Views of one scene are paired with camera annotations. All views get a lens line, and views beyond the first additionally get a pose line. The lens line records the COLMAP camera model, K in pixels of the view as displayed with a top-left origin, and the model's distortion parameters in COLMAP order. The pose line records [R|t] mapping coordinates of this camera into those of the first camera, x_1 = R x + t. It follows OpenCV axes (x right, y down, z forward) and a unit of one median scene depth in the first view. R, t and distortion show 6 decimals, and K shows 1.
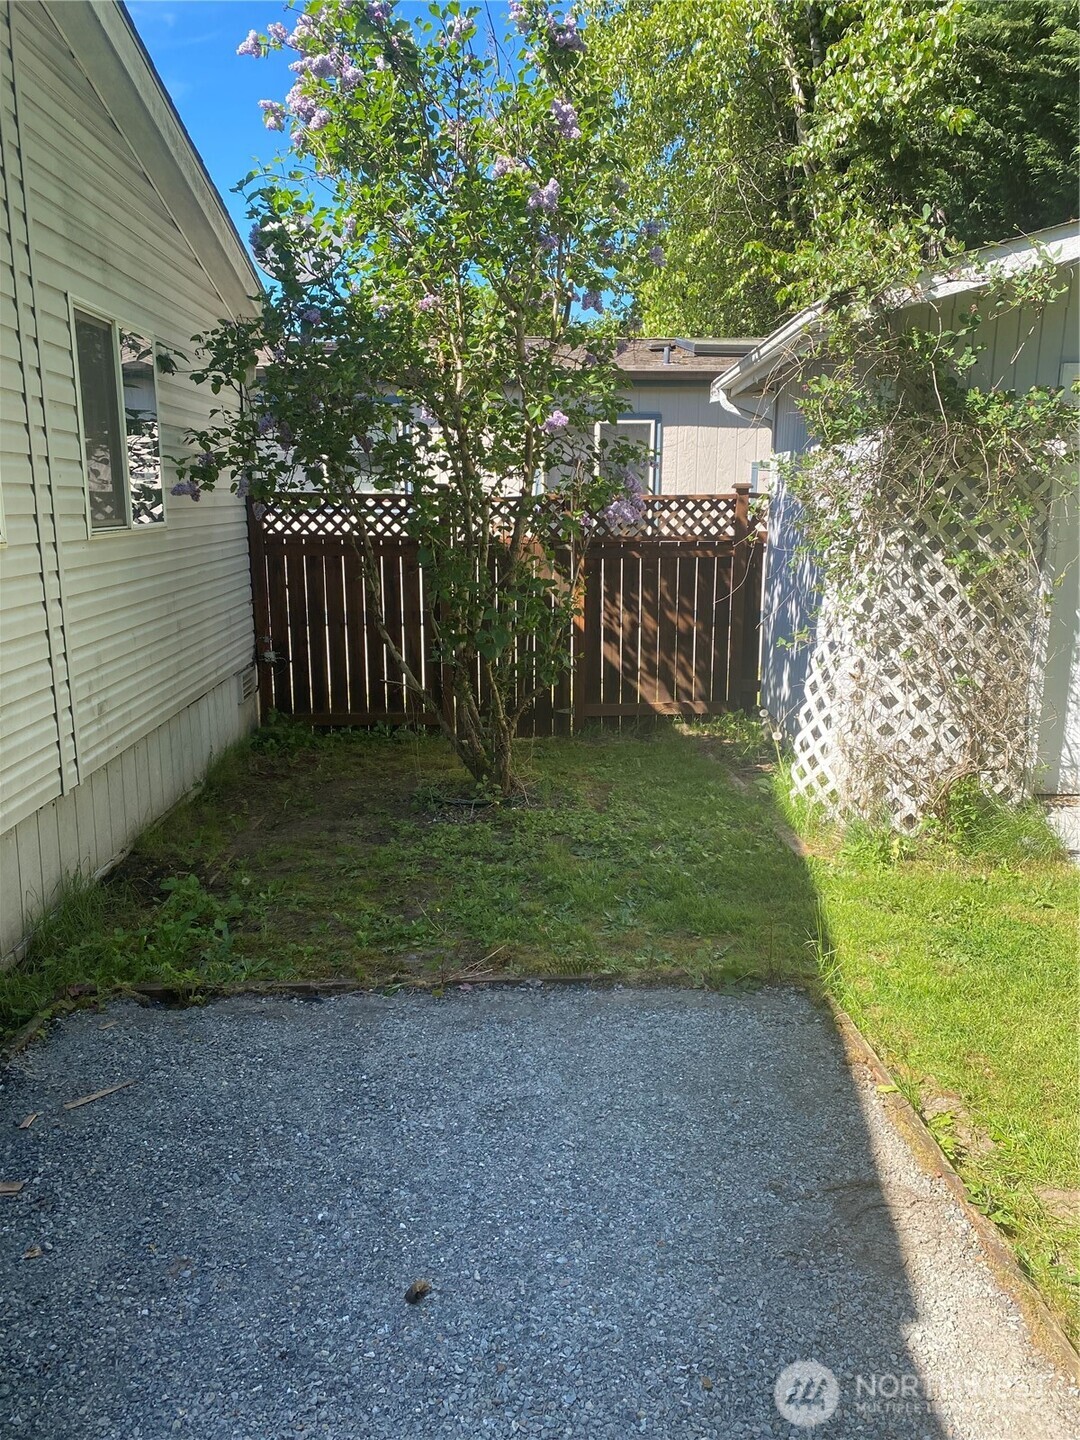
lens RADIAL K [[1092.4, 0, 540.0], [0, 1092.4, 720.0], [0, 0, 1]] dist [0.042833, -0.046699]
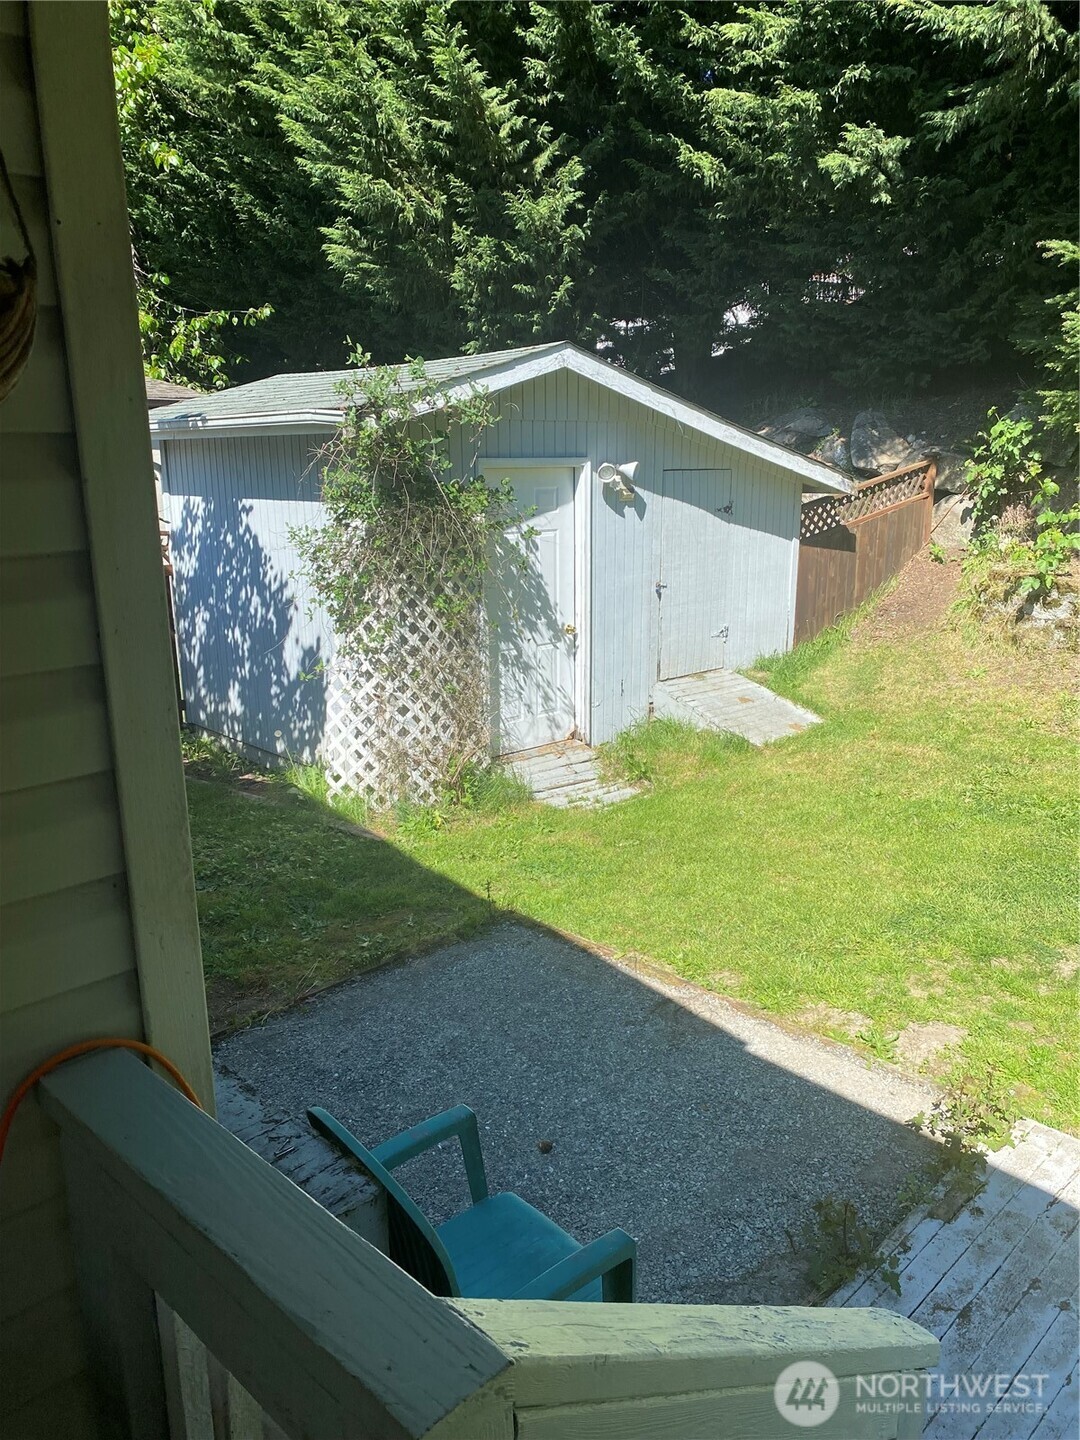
lens RADIAL K [[1112.6, 0, 525.1], [0, 1112.6, 712.1], [0, 0, 1]] dist [0.095394, -0.173582]
pose [[0.724468, -0.163553, 0.669624, -0.480636], [0.146453, 0.985786, 0.082326, -0.105486], [-0.673570, 0.038426, 0.738123, -0.094062]]
